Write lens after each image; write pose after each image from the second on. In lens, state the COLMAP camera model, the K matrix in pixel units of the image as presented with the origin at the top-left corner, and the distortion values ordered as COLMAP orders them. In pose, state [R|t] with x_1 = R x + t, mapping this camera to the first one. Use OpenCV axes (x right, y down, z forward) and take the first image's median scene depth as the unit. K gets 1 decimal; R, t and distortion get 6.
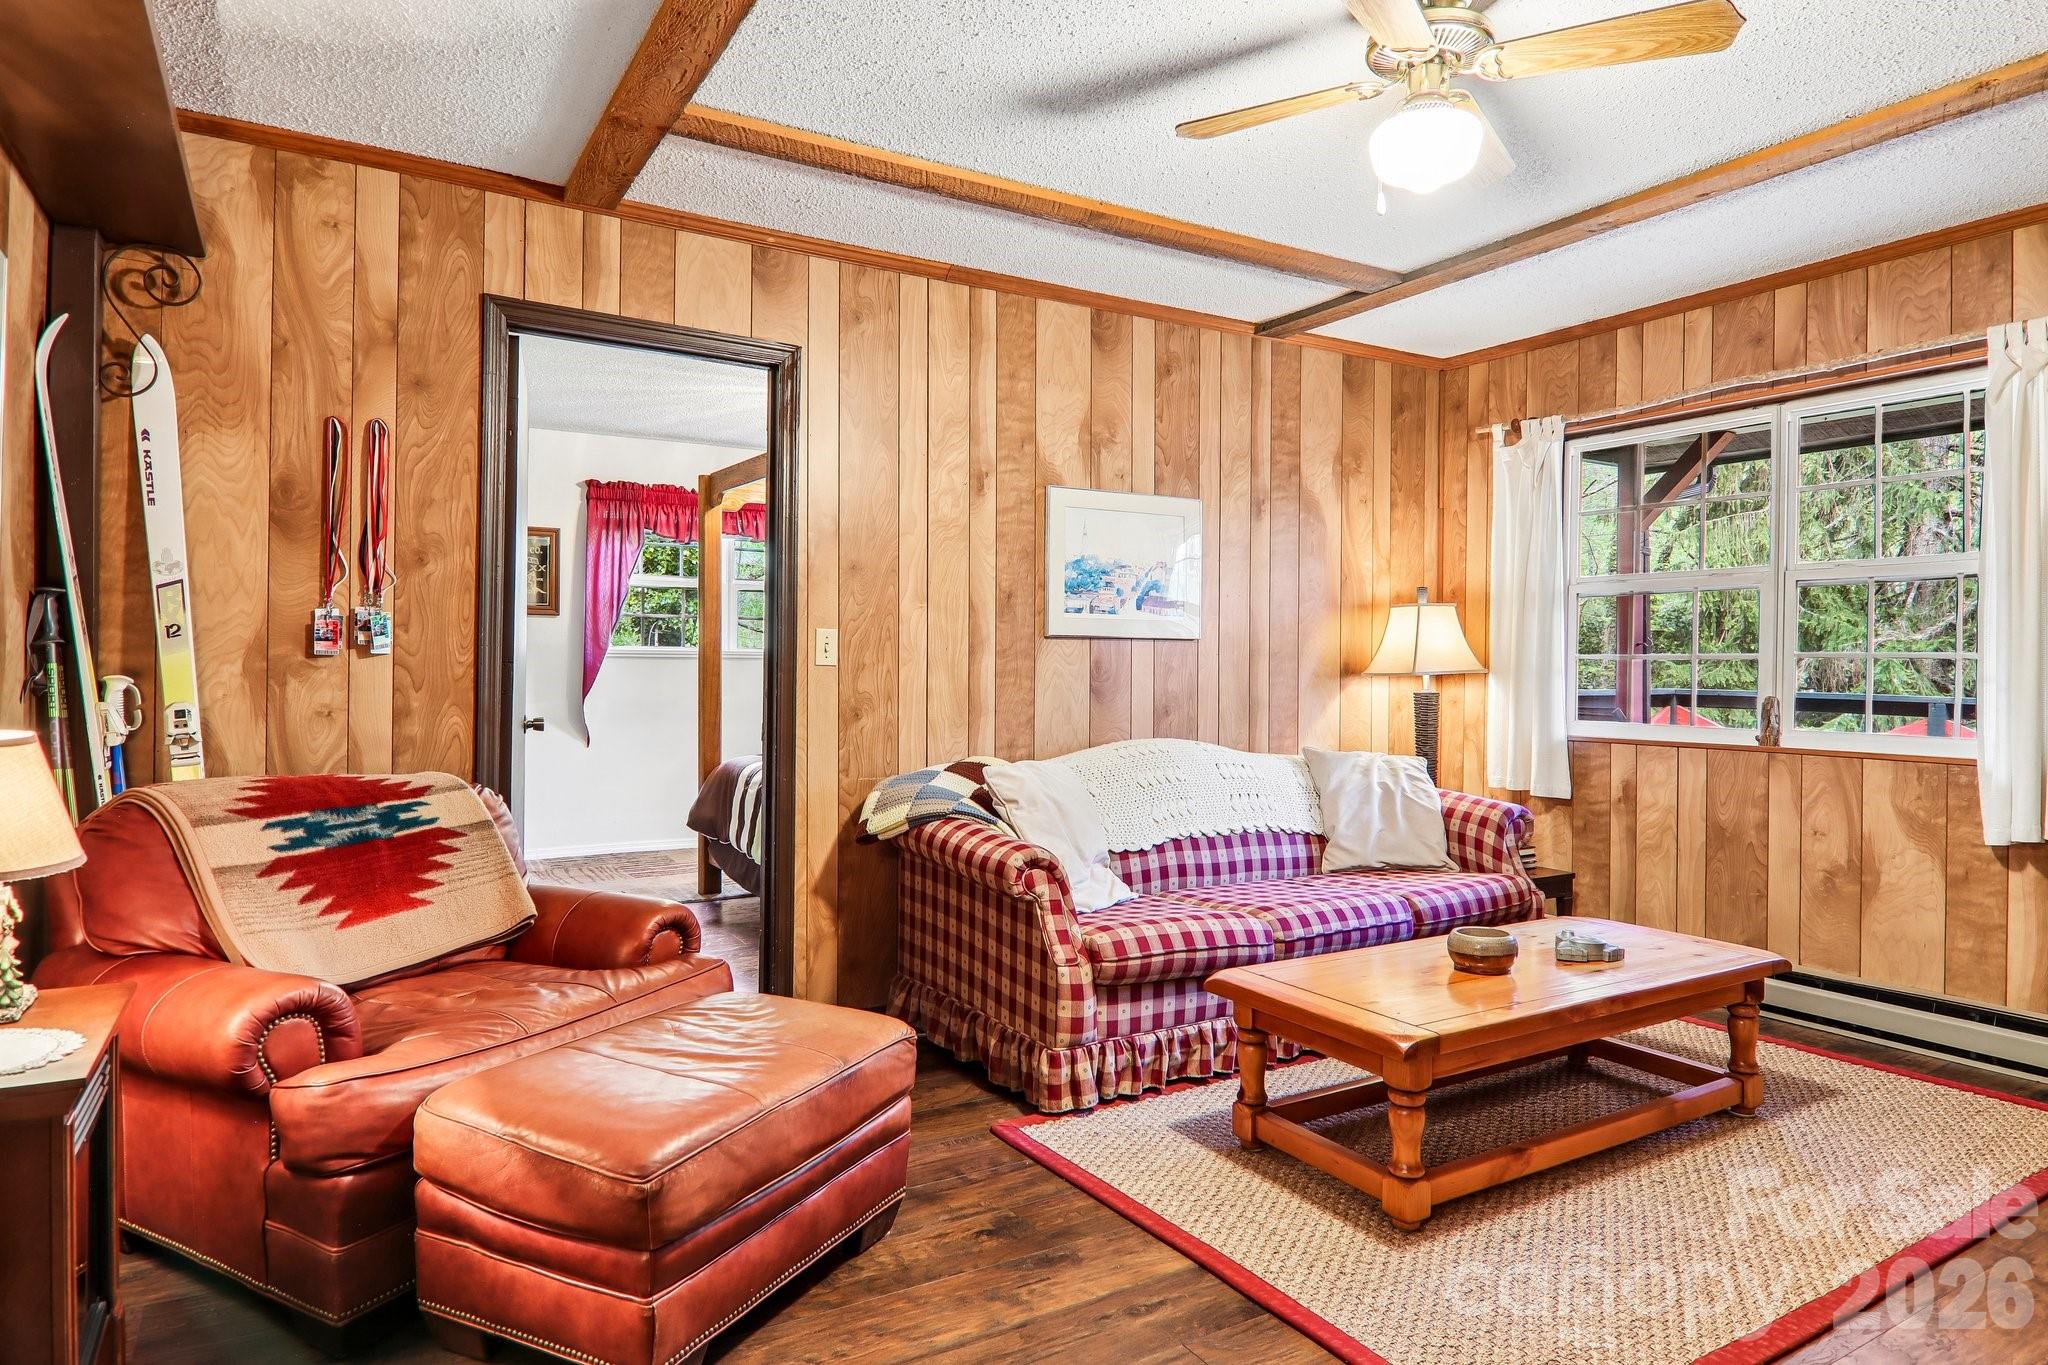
lens RADIAL K [[1174.8, 0, 962.3], [0, 1174.8, 676.9], [0, 0, 1]] dist [-0.000746, -0.014896]
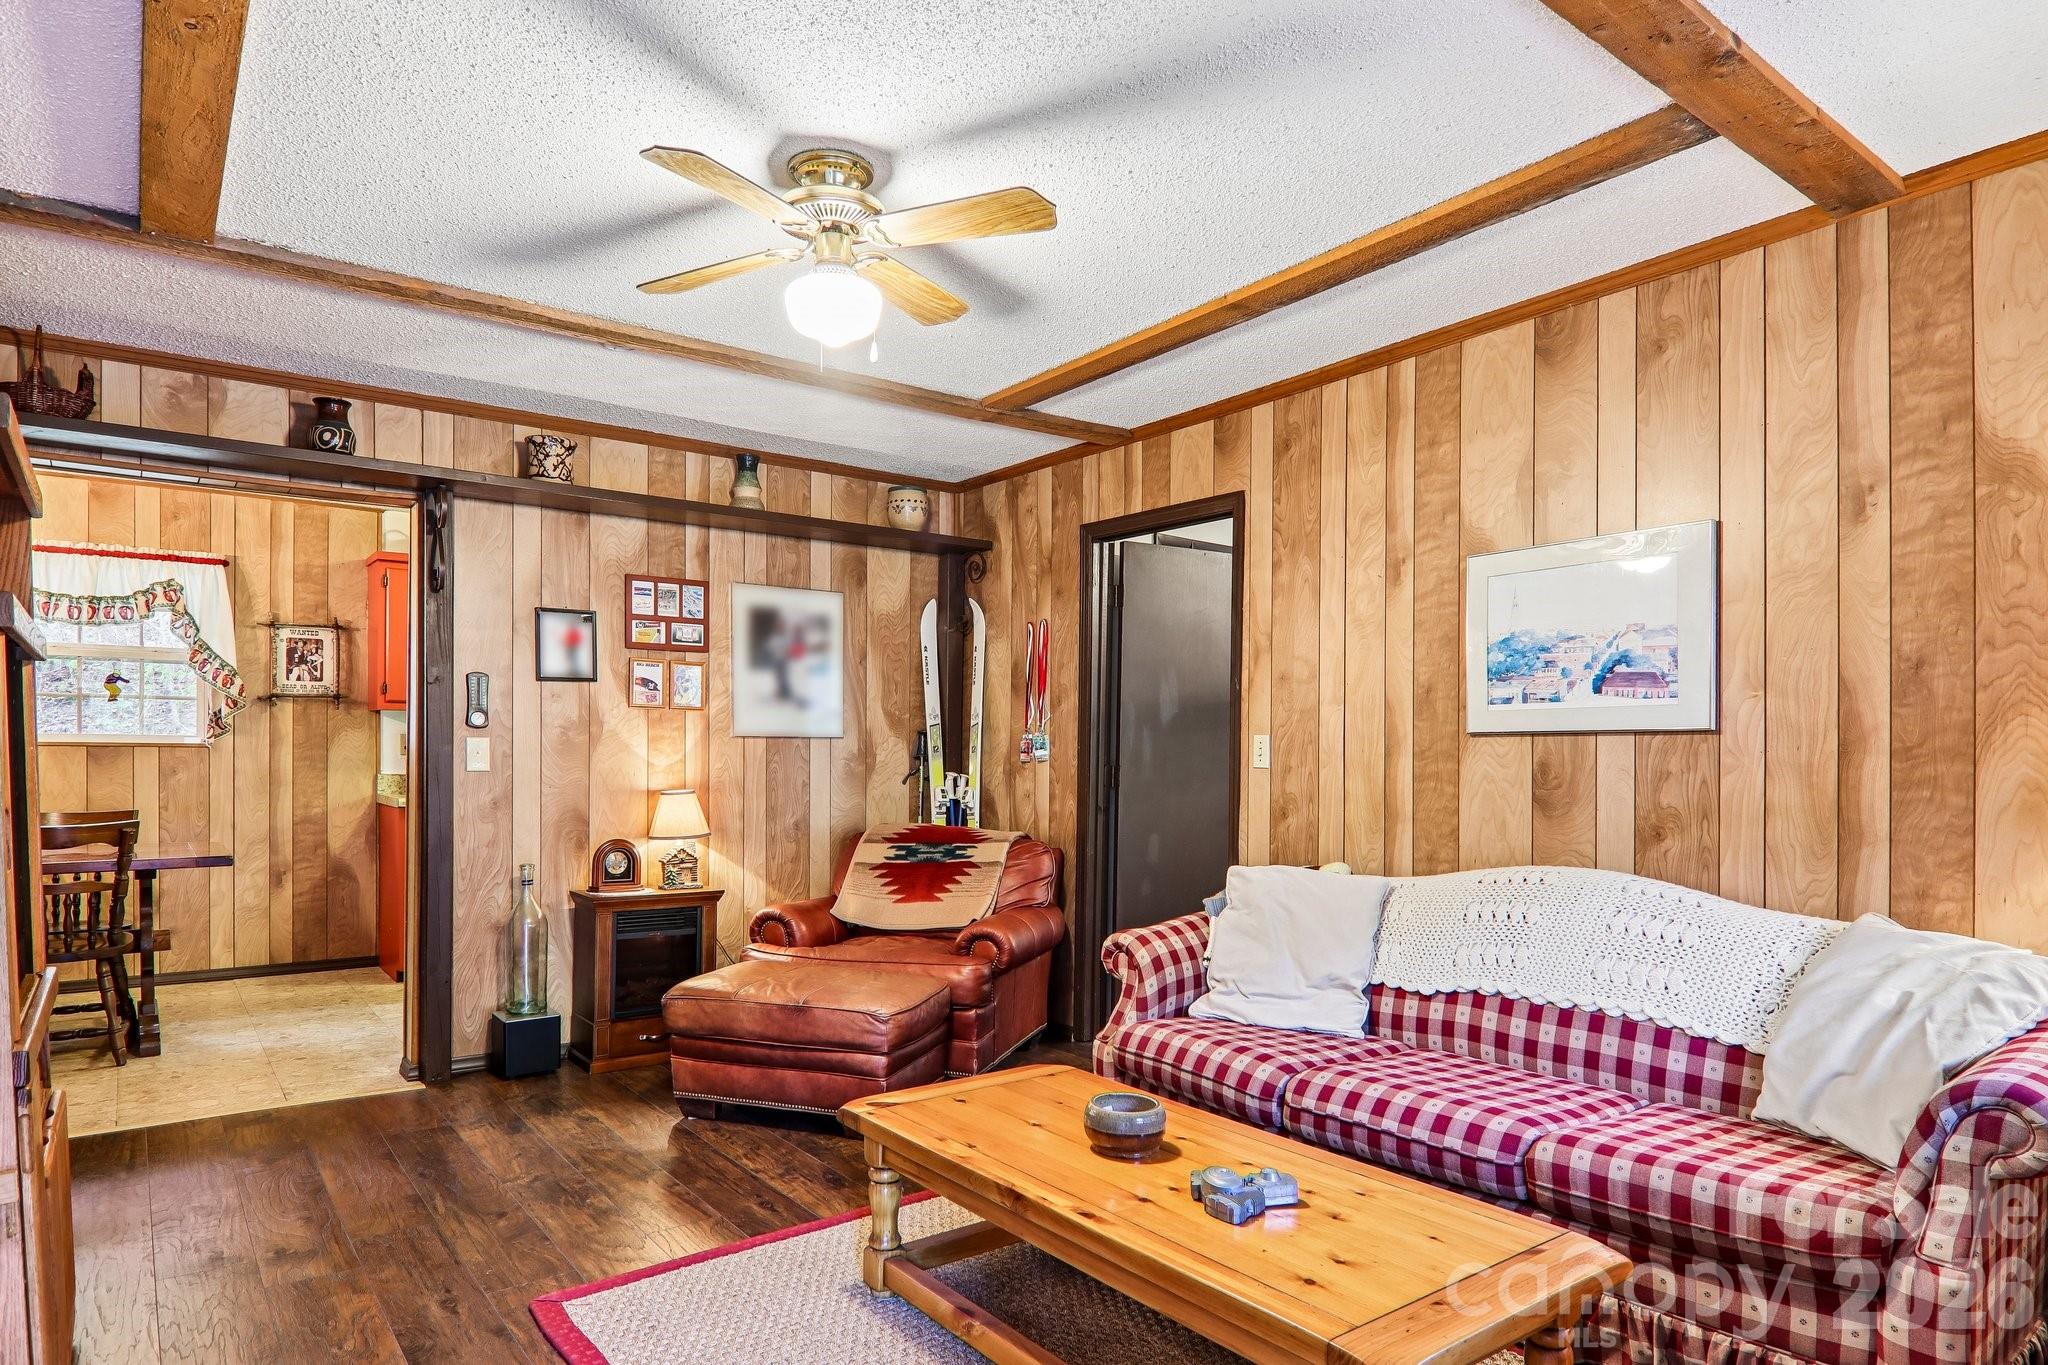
lens RADIAL K [[1174.8, 0, 1008.6], [0, 1174.8, 763.4], [0, 0, 1]] dist [-0.000746, -0.014896]
pose [[0.125368, 0.001883, -0.992108, 0.880660], [-0.003782, 0.999992, 0.001420, -0.013565], [0.992103, 0.003575, 0.125375, 0.569671]]
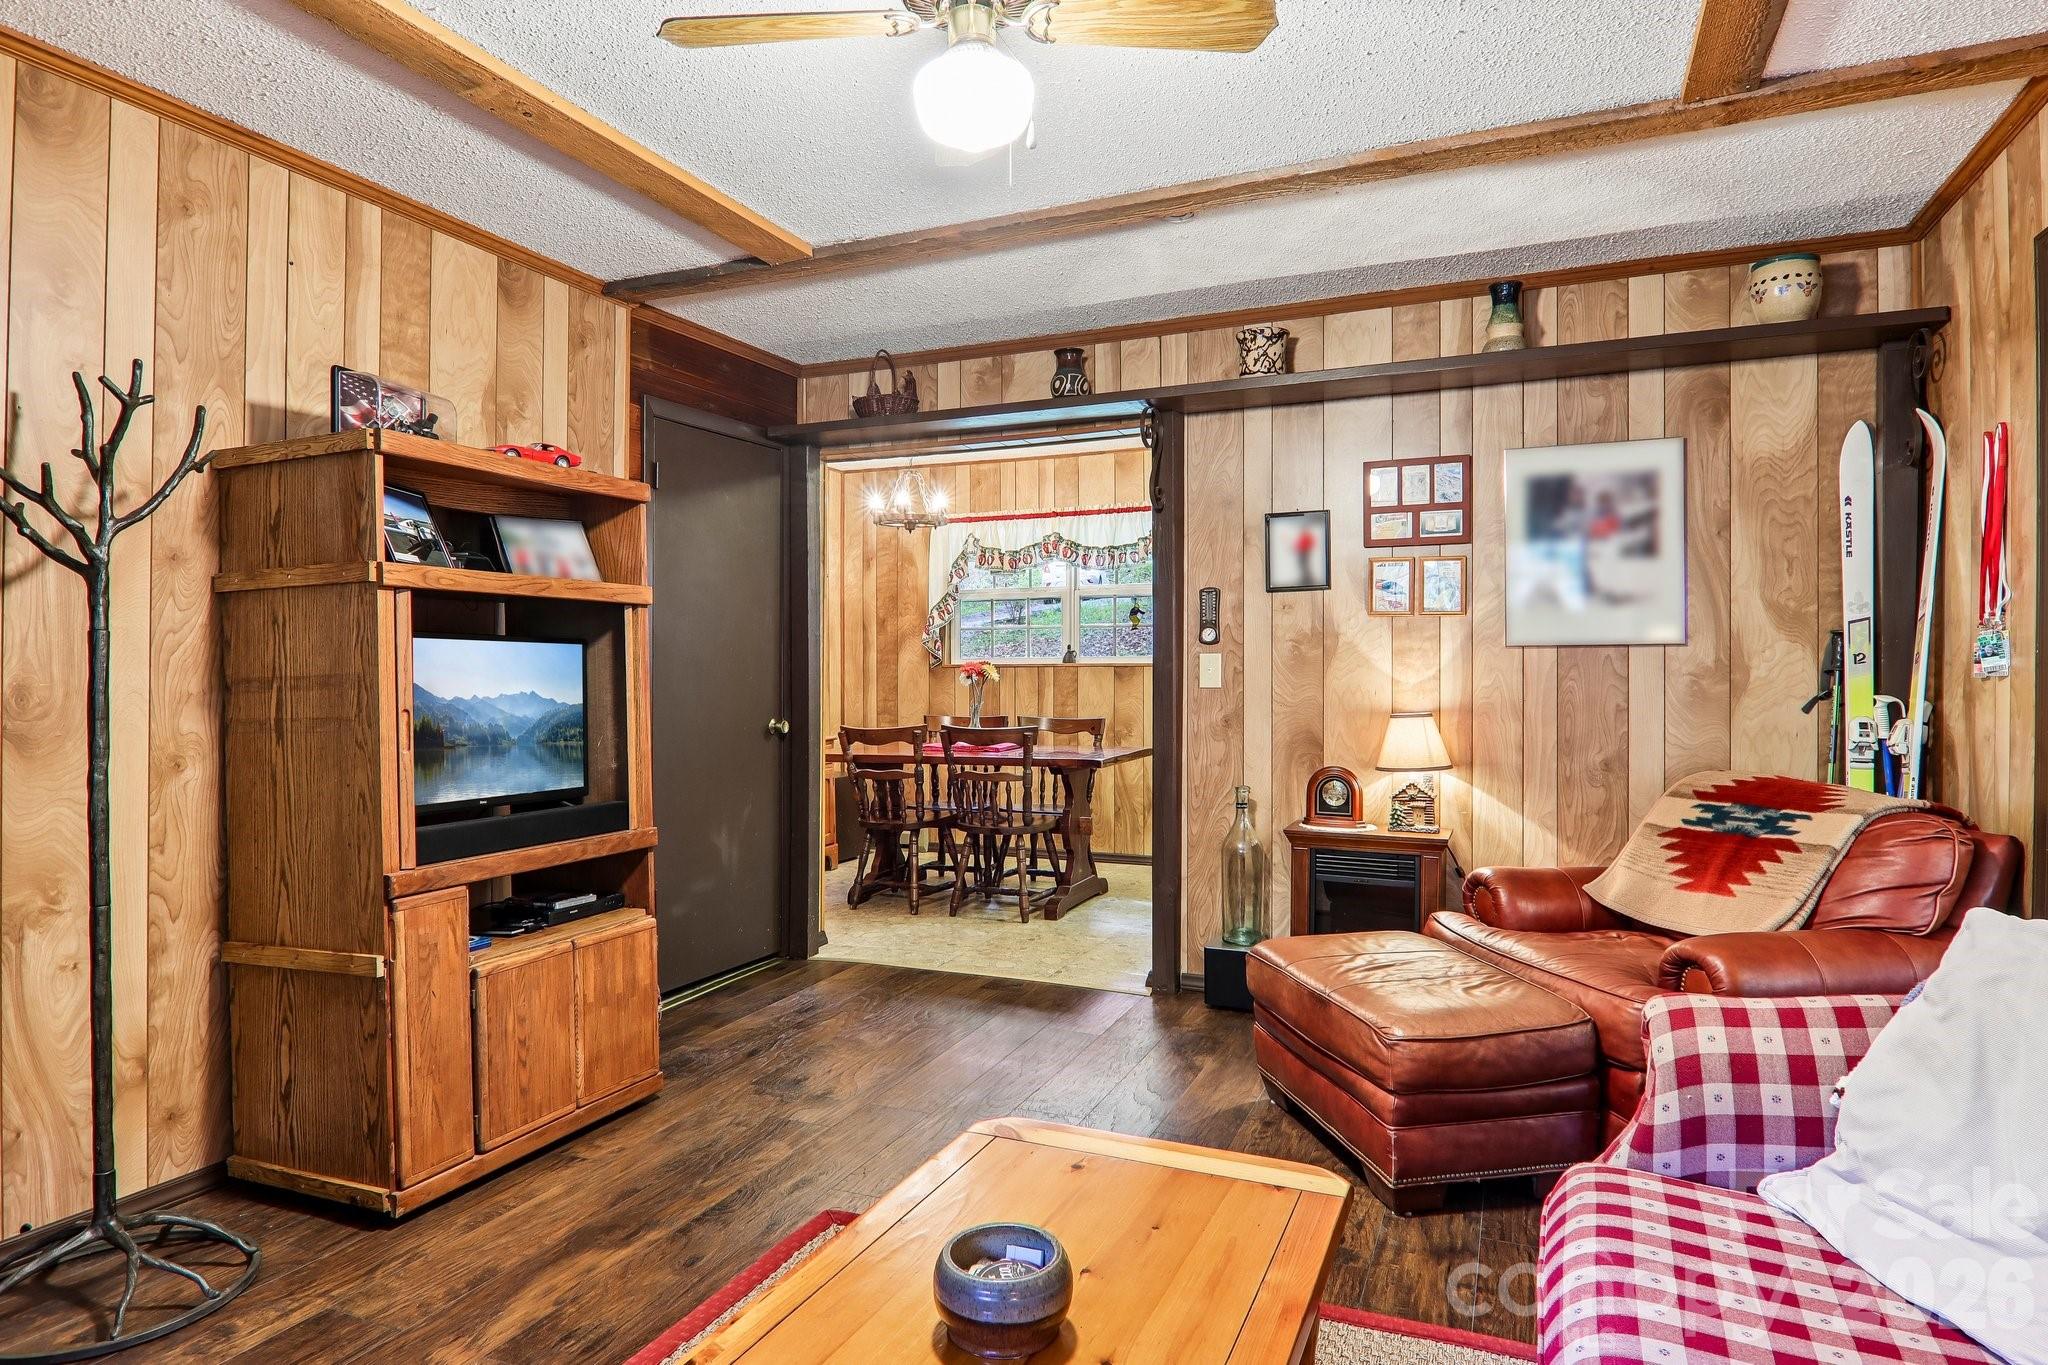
lens RADIAL K [[1174.8, 0, 1024.5], [0, 1174.8, 677.7], [0, 0, 1]] dist [-0.000746, -0.014896]
pose [[-0.799053, -0.000888, -0.601260, 0.516152], [-0.002530, 0.999995, 0.001886, -0.013769], [0.601255, 0.003028, -0.799051, 0.976178]]
